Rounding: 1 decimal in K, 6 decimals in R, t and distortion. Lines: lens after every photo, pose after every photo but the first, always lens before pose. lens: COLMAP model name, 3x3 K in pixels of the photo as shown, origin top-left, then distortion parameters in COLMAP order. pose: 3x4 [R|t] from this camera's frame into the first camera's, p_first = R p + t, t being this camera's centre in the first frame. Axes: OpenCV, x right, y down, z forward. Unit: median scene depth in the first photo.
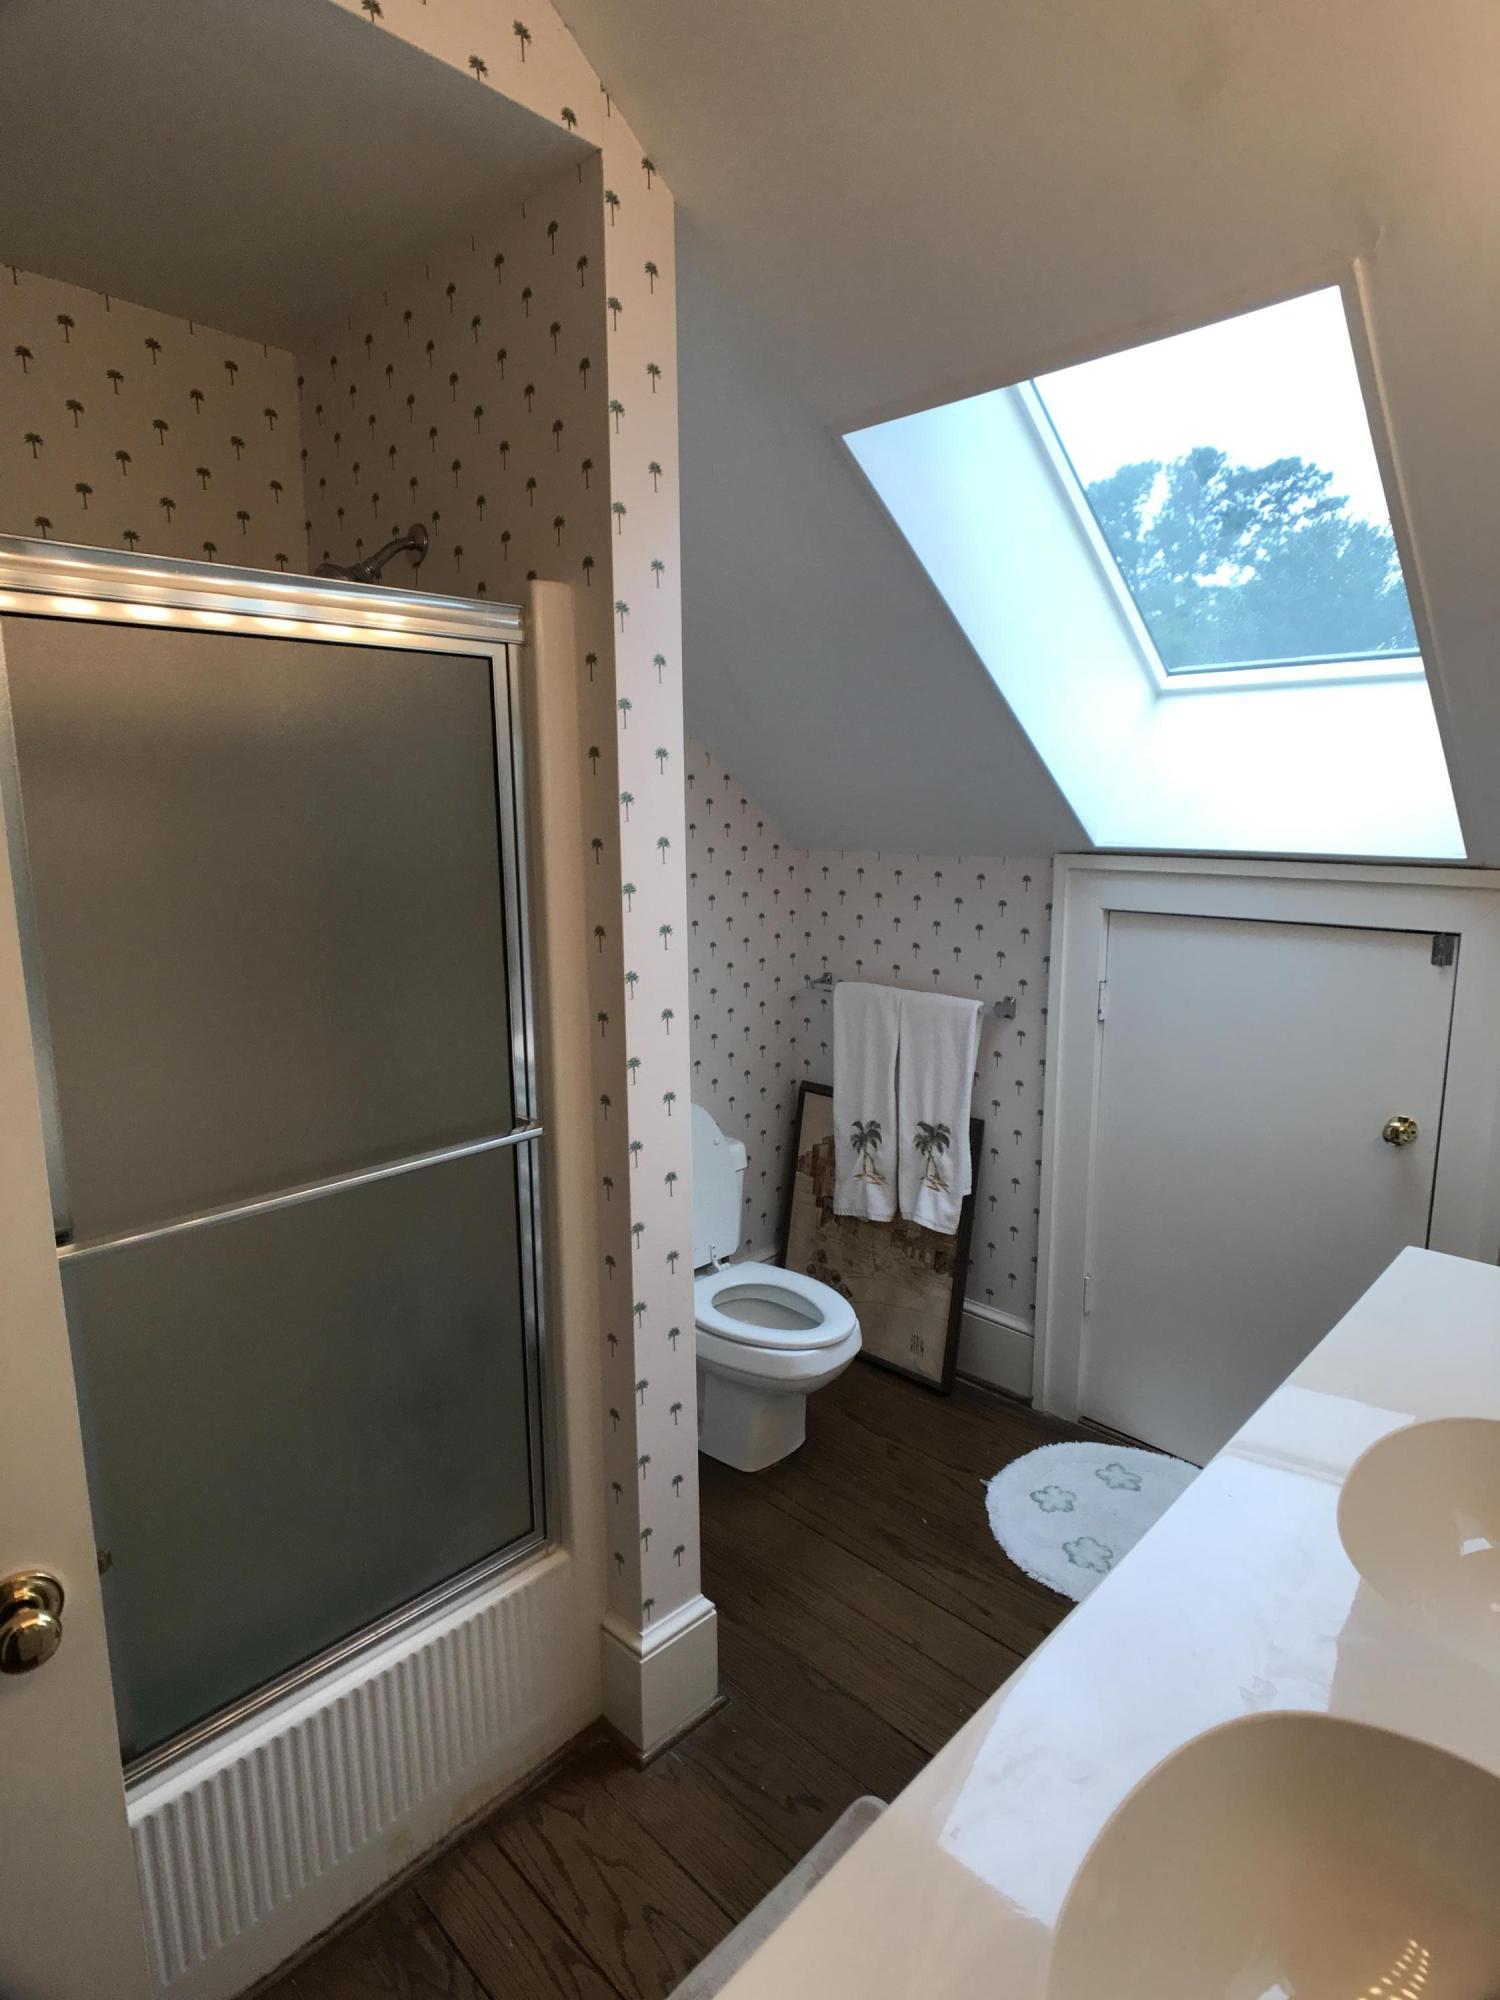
lens RADIAL K [[1090.4, 0, 752.3], [0, 1090.4, 995.0], [0, 0, 1]] dist [-0.008199, -0.003124]
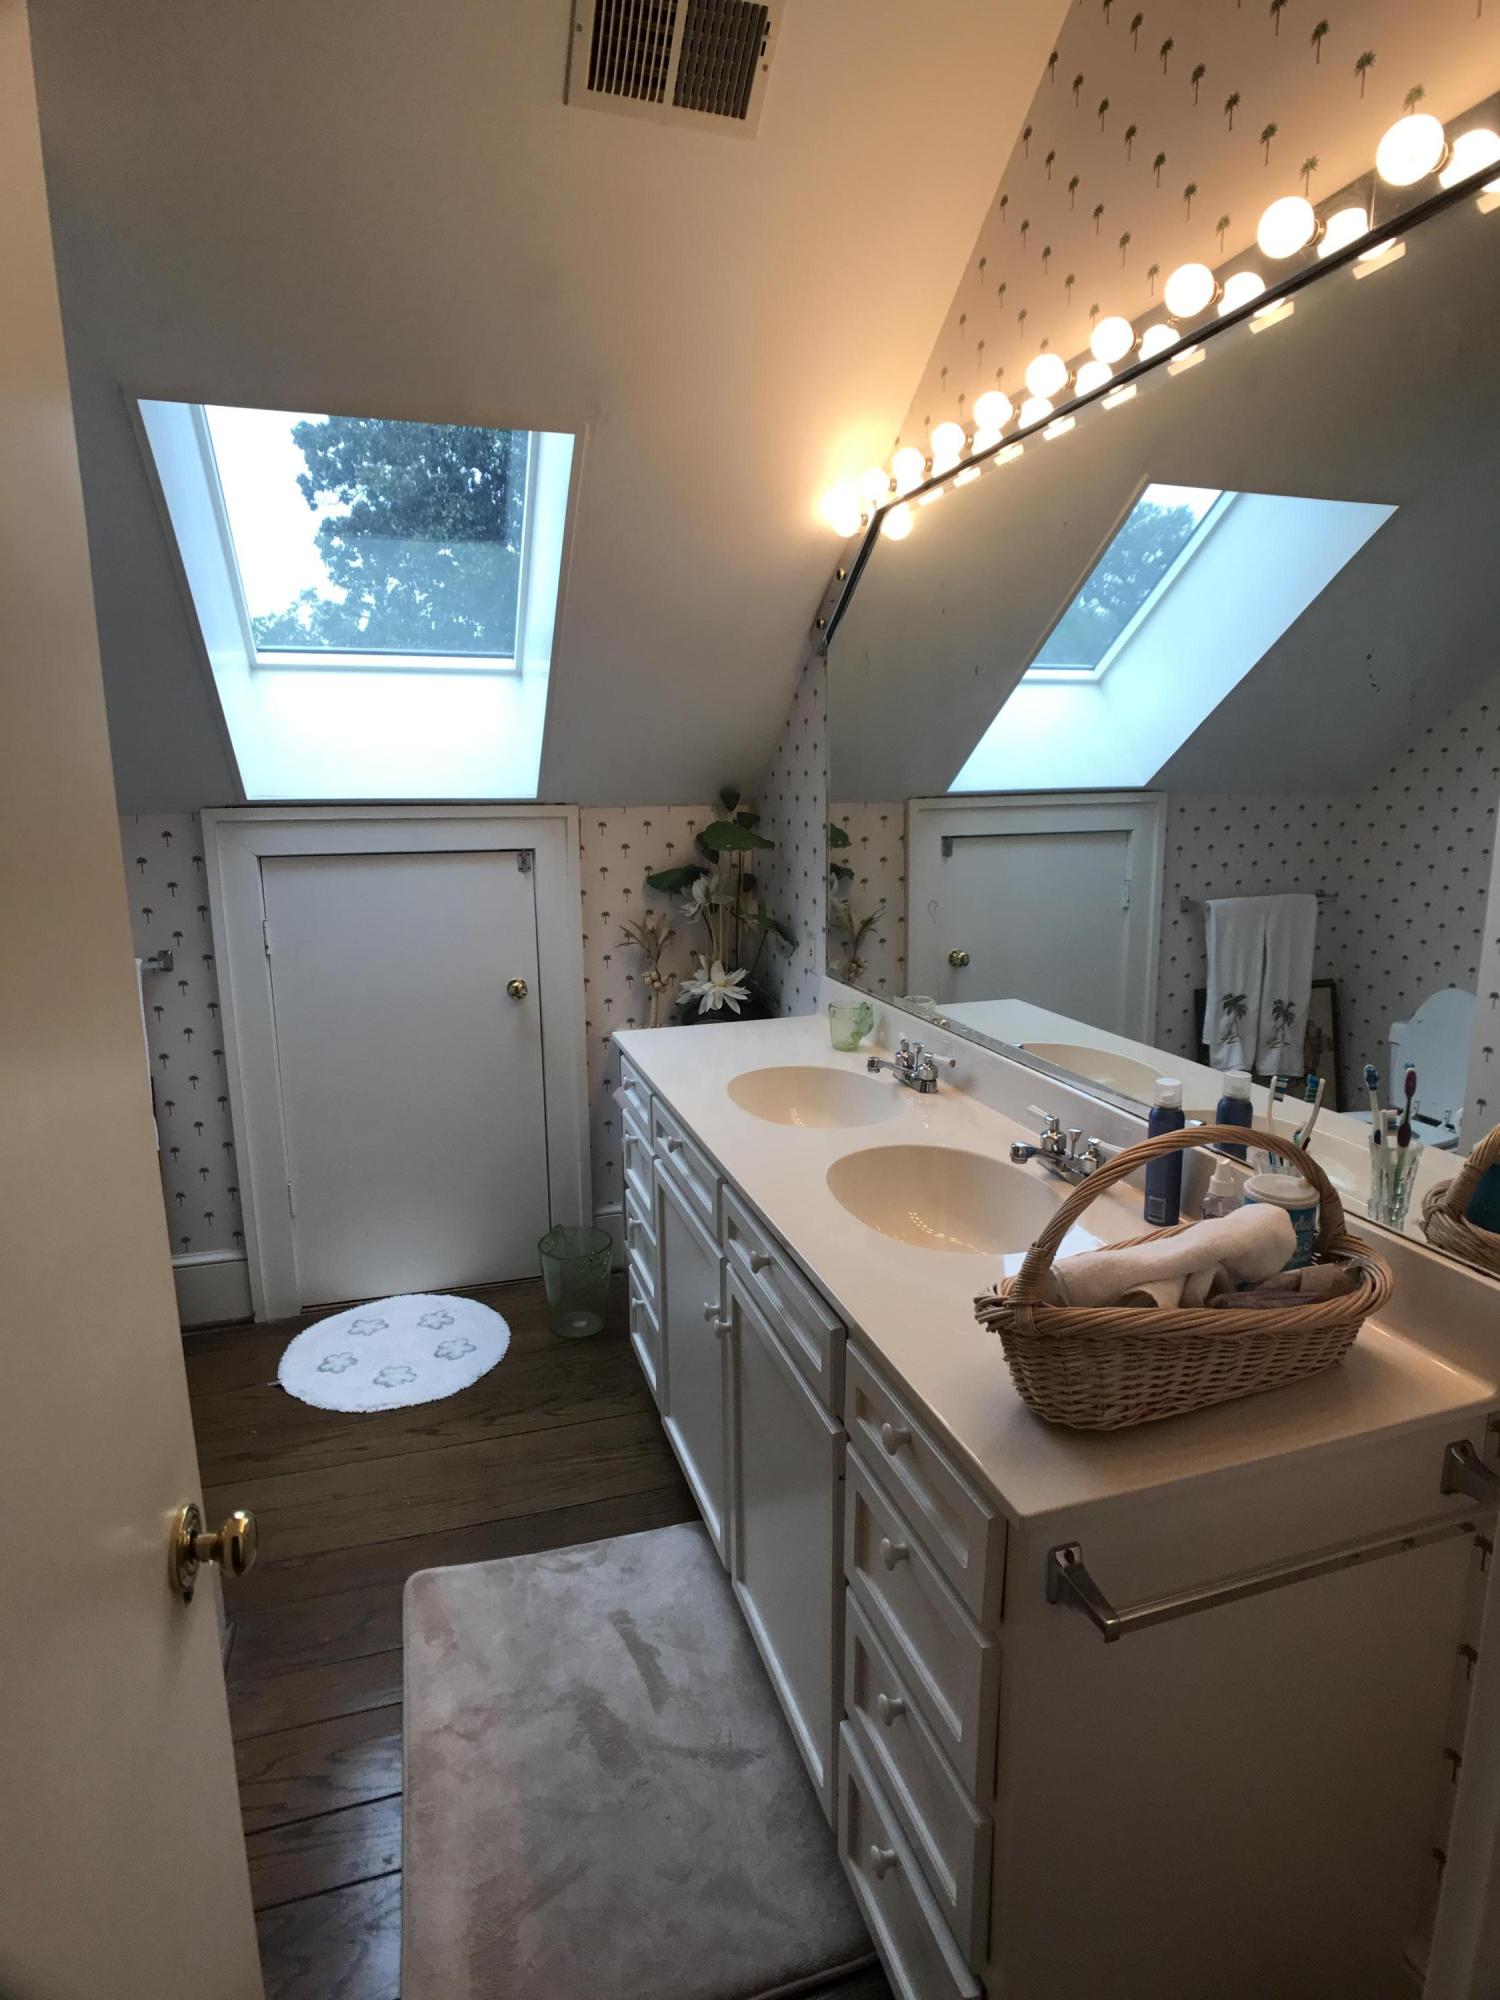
lens RADIAL K [[1090.4, 0, 746.7], [0, 1090.4, 1001.3], [0, 0, 1]] dist [-0.008199, -0.003124]
pose [[0.481417, -0.176503, 0.858536, -0.423431], [0.155412, 0.981183, 0.114572, 0.018076], [-0.862603, 0.078270, 0.499789, 0.010563]]
